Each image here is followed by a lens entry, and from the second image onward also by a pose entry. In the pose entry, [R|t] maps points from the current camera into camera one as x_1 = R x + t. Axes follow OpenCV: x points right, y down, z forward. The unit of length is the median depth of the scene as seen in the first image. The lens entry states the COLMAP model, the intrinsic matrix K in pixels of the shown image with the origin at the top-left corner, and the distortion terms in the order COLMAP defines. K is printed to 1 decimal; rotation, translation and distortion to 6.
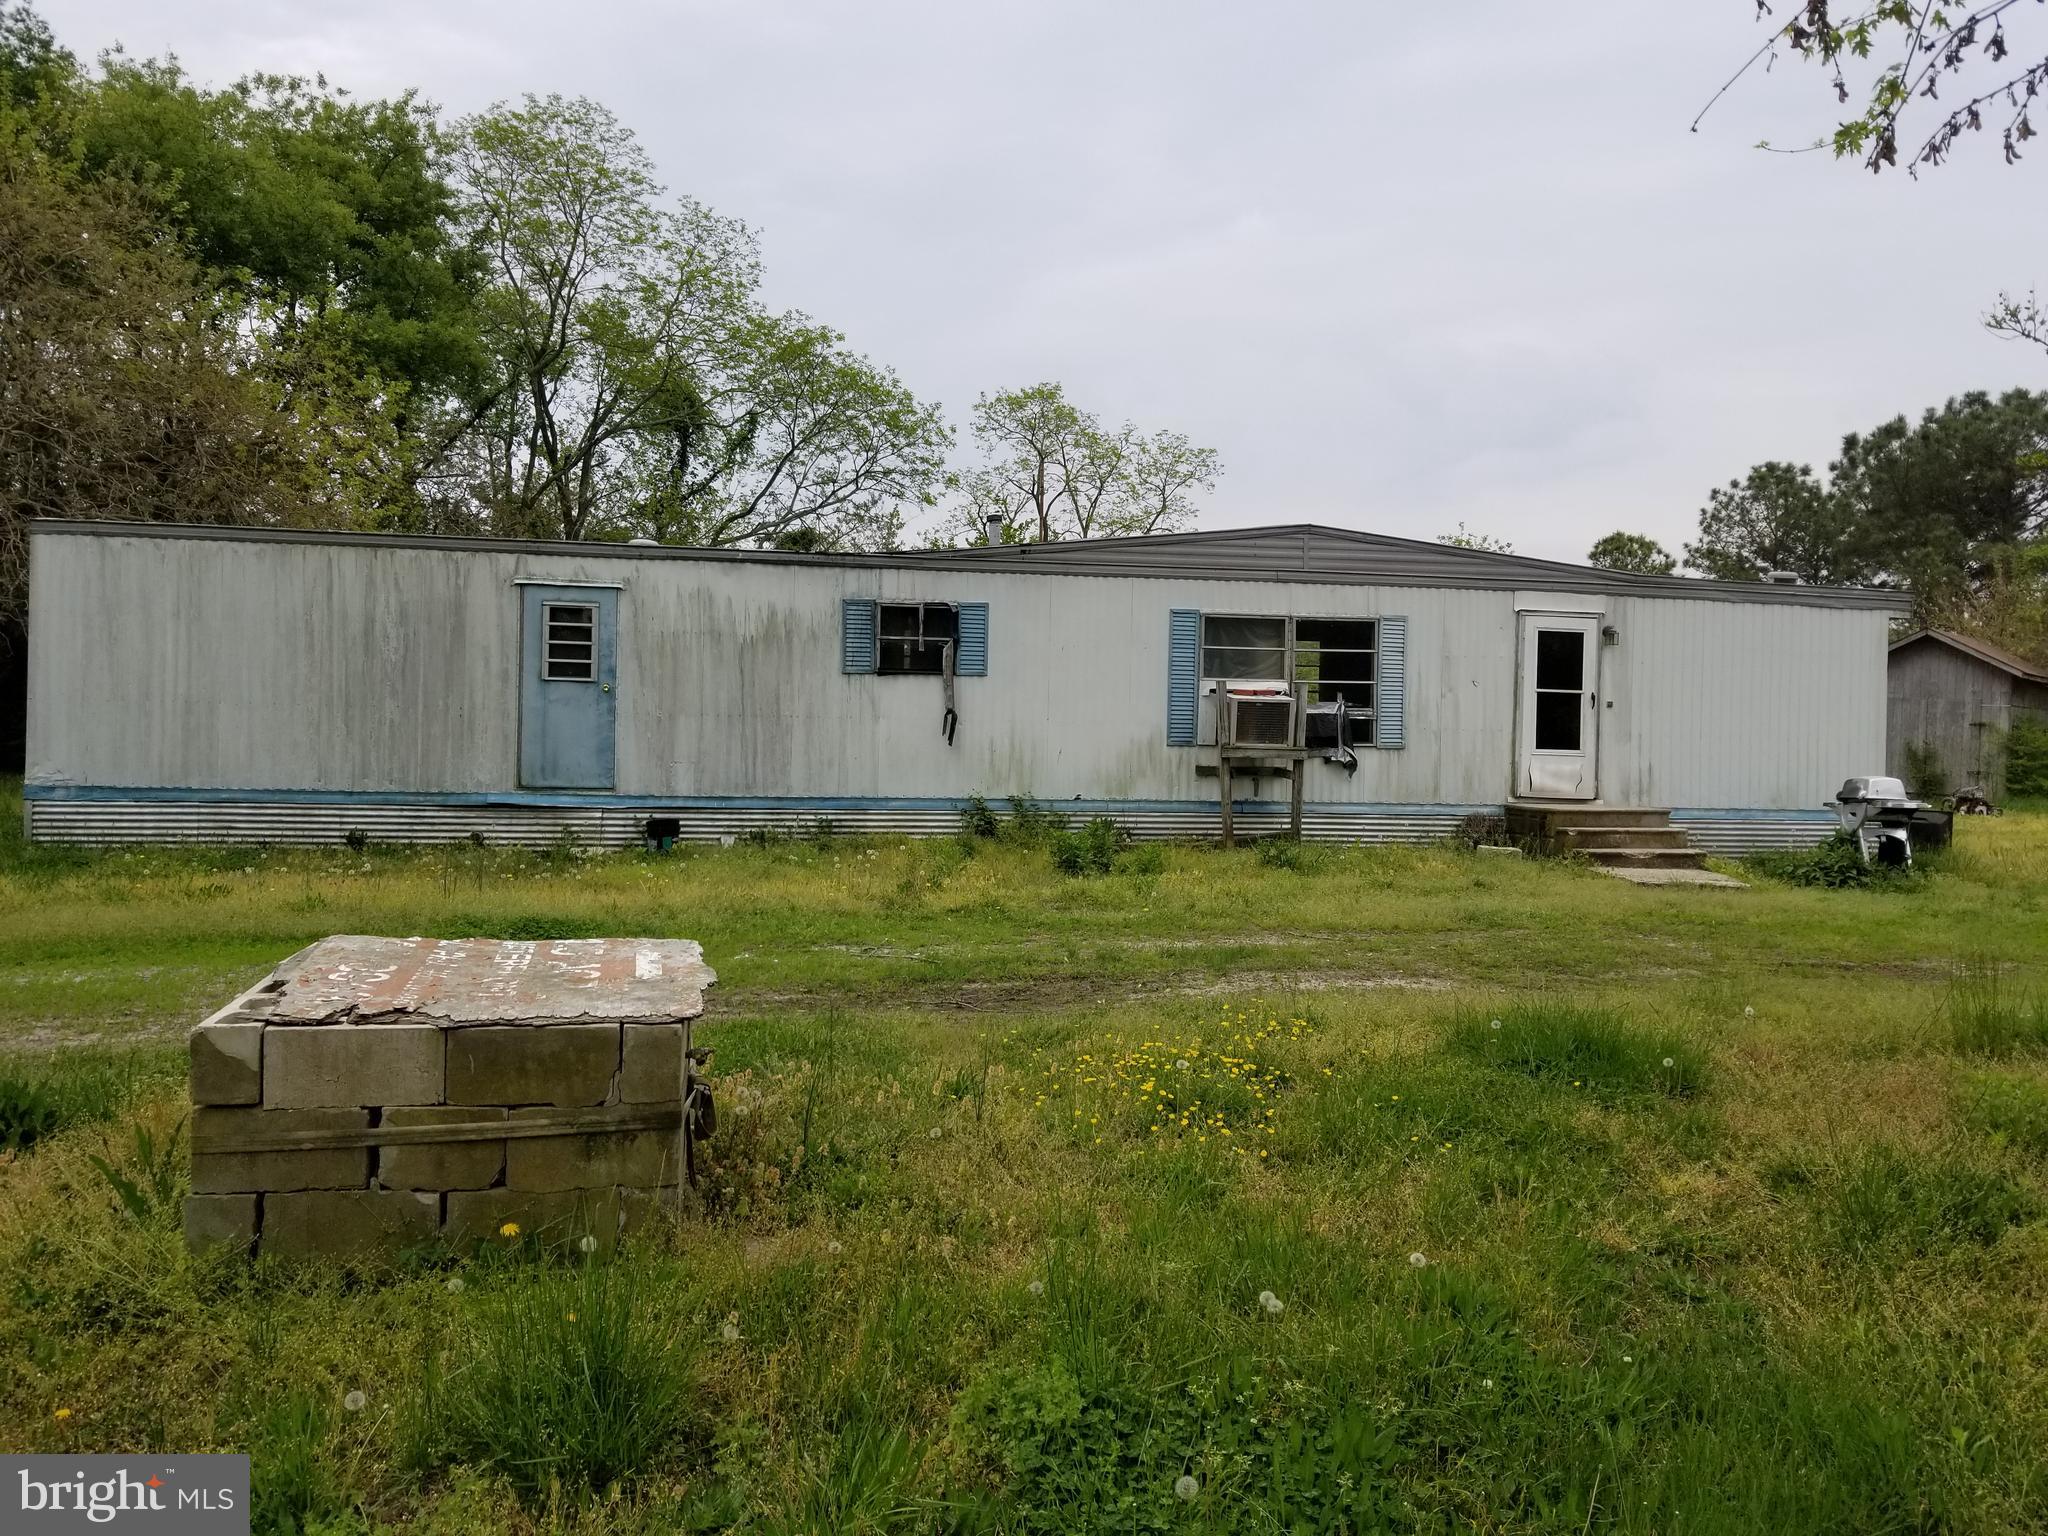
lens RADIAL K [[1602.7, 0, 1068.0], [0, 1602.7, 738.5], [0, 0, 1]] dist [0.121521, -0.234663]
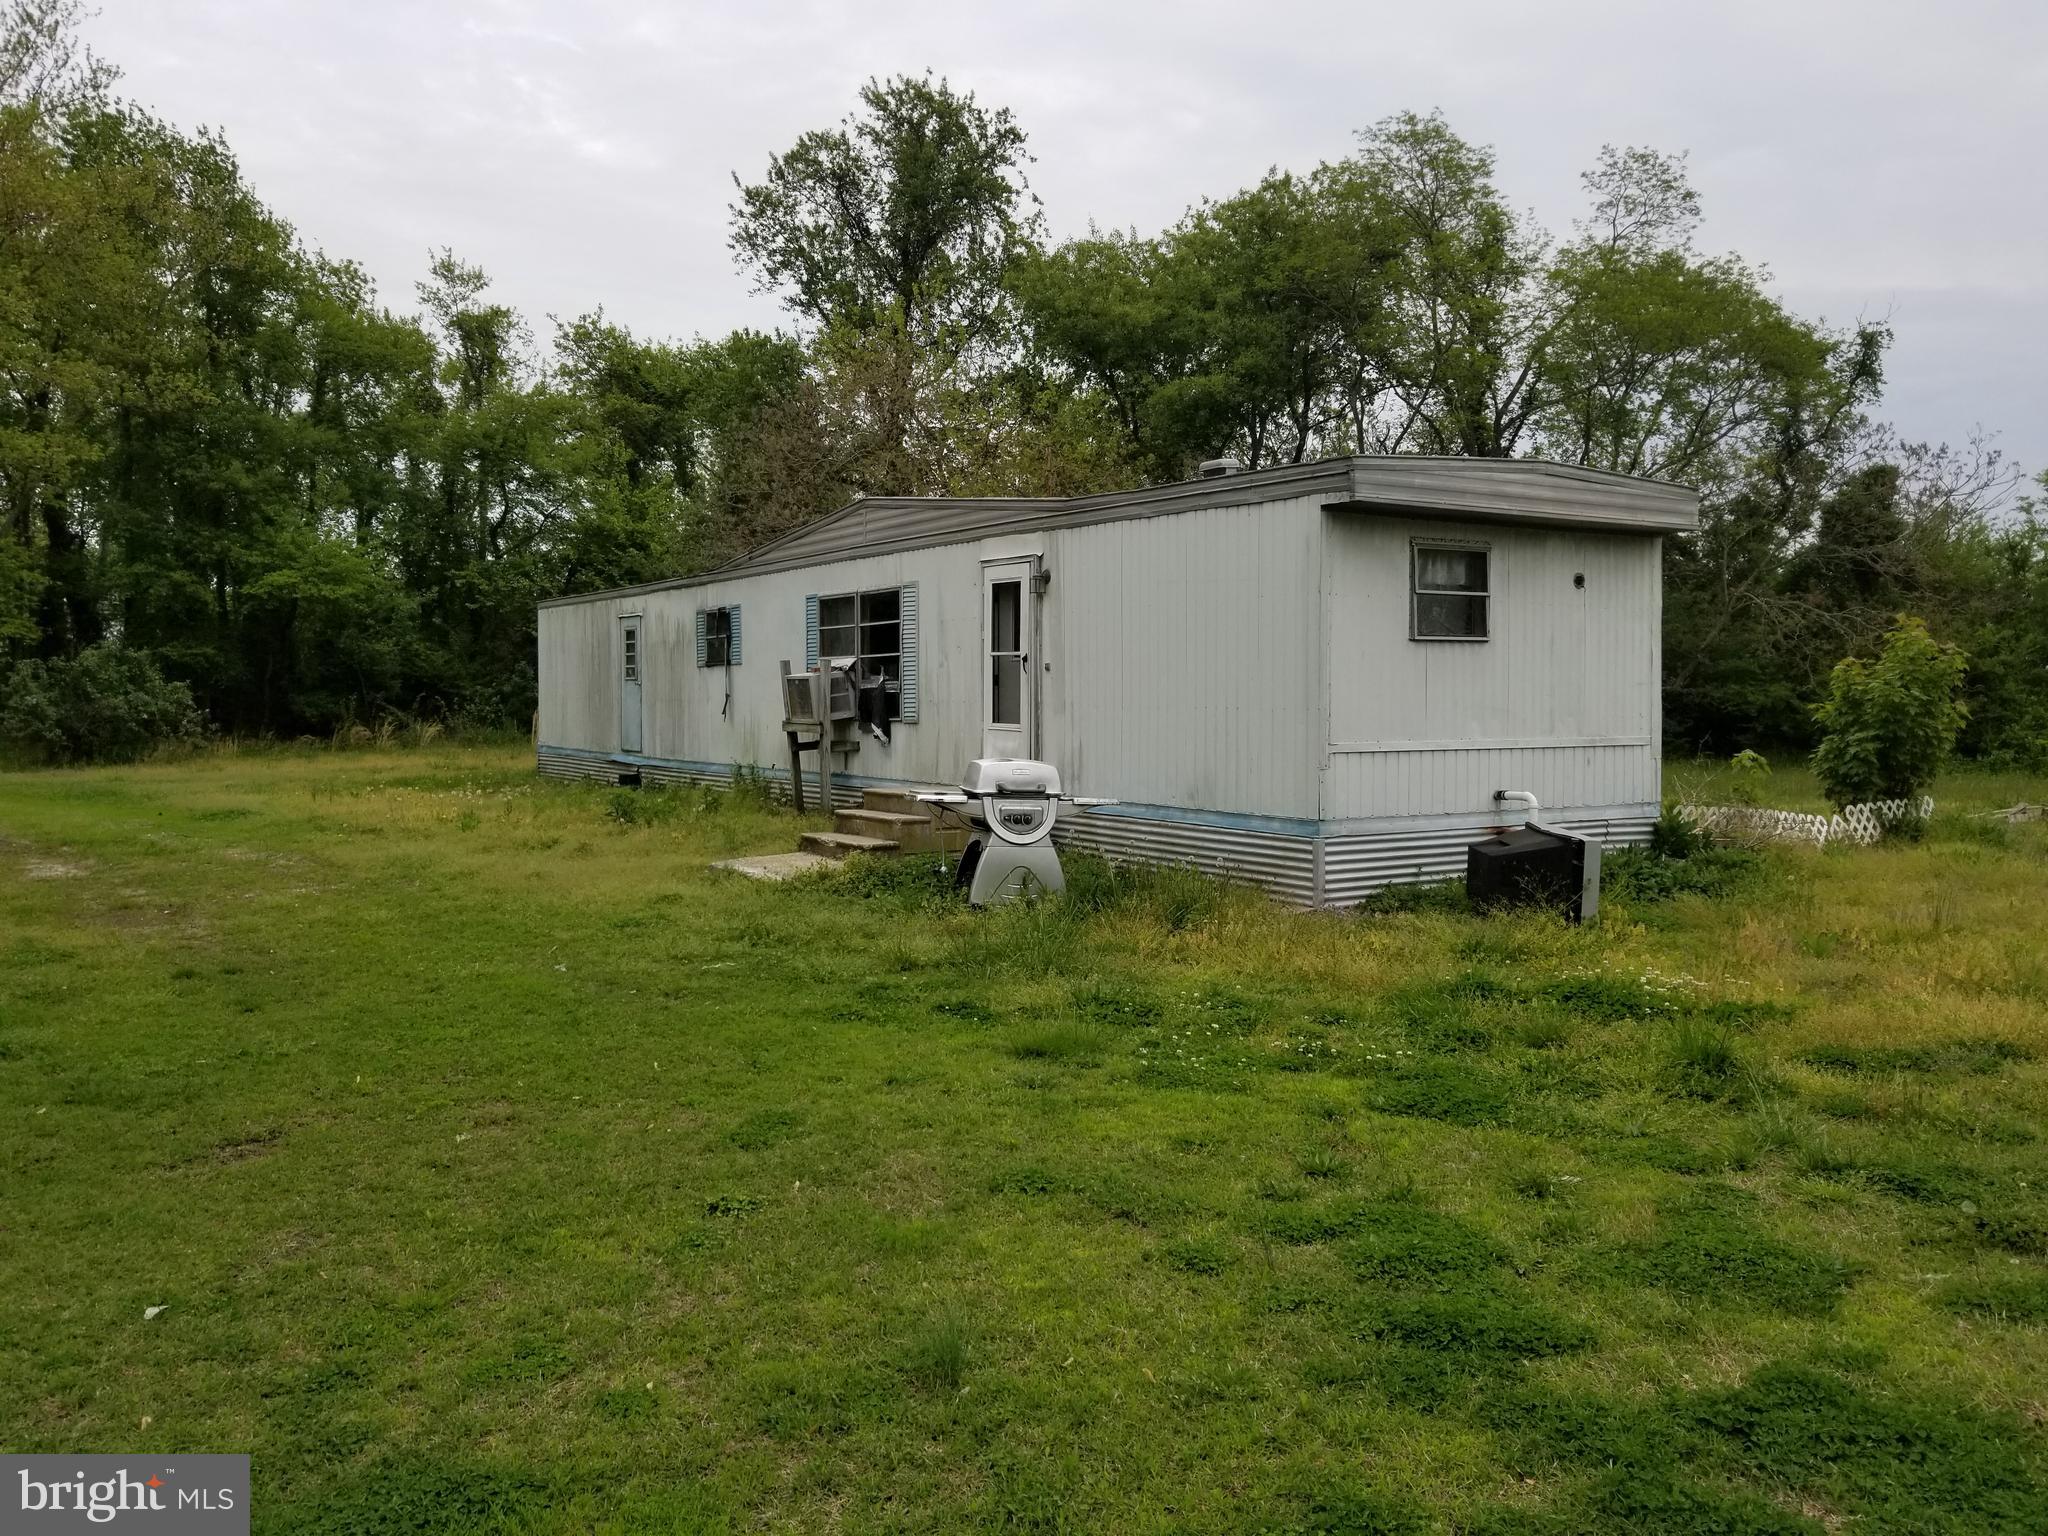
lens RADIAL K [[1602.7, 0, 1068.0], [0, 1602.7, 738.5], [0, 0, 1]] dist [0.121521, -0.234663]
pose [[0.380035, 0.004279, -0.924962, 1.133642], [0.004142, 0.999971, 0.006328, 0.010222], [0.924963, -0.006236, 0.380006, 0.743122]]
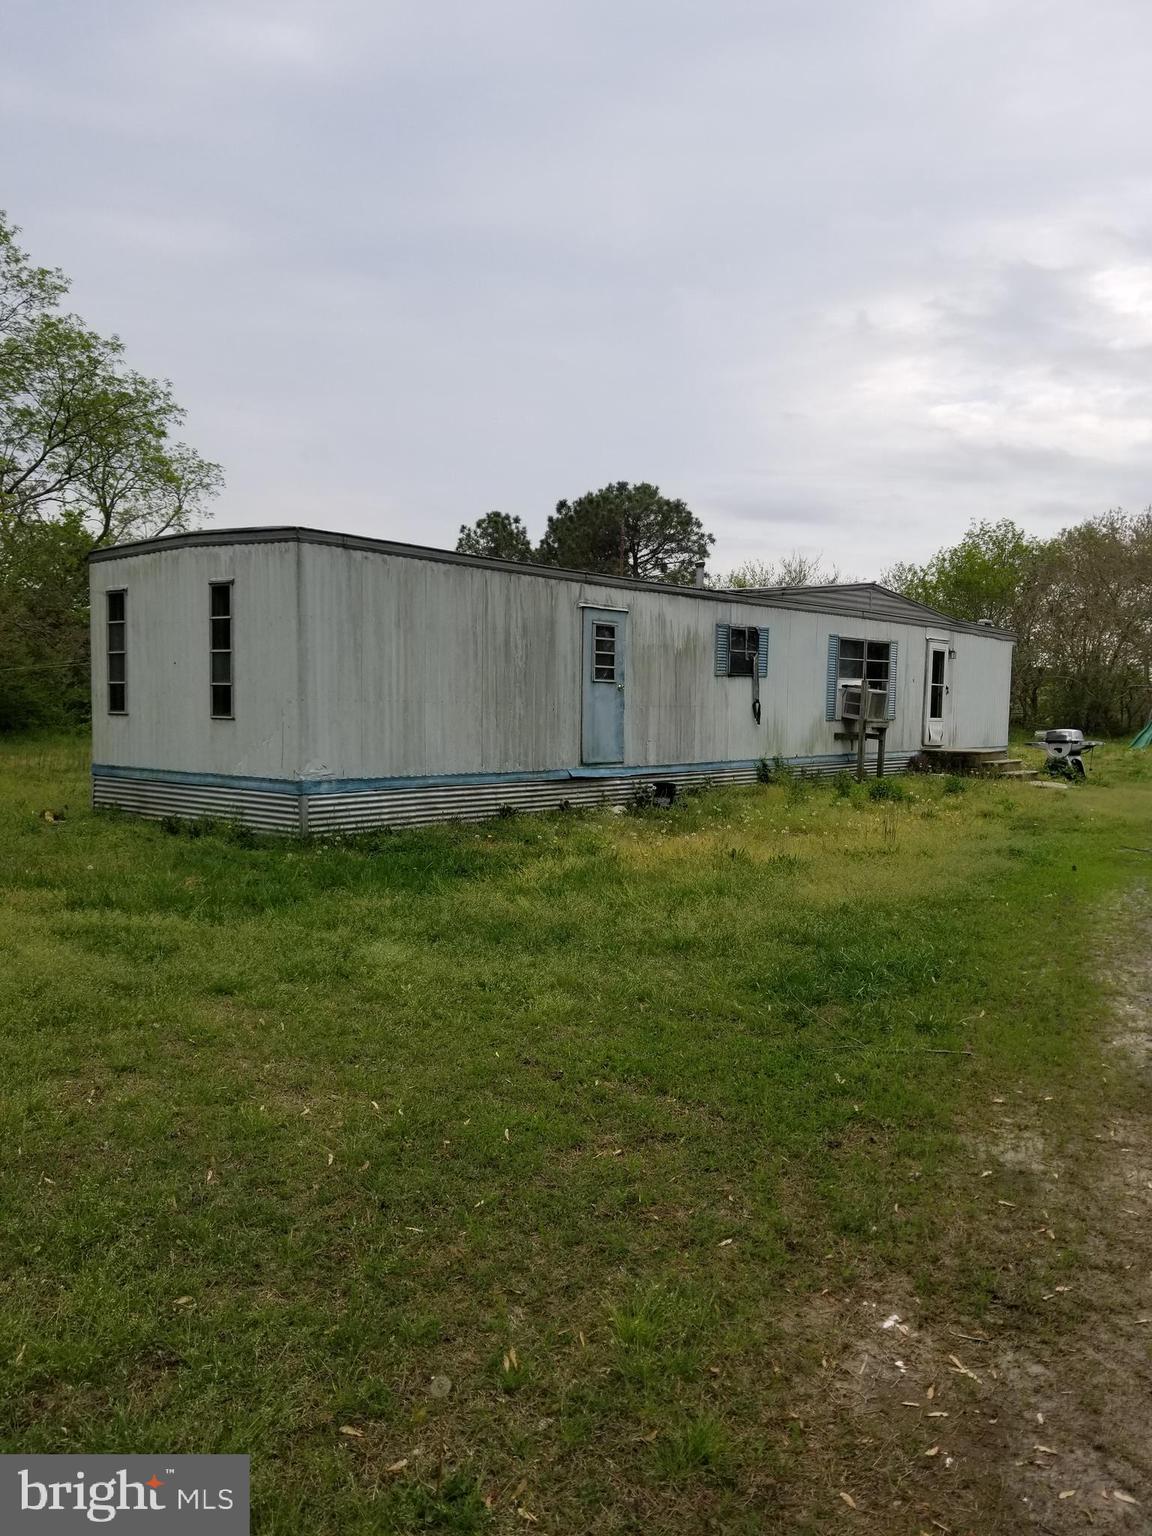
lens RADIAL K [[1183.4, 0, 605.7], [0, 1183.4, 807.0], [0, 0, 1]] dist [0.118689, -0.210673]
pose [[0.764956, -0.064029, 0.640892, -0.859142], [-0.001926, 0.994815, 0.101686, -0.029814], [-0.644079, -0.079020, 0.760866, 0.234970]]
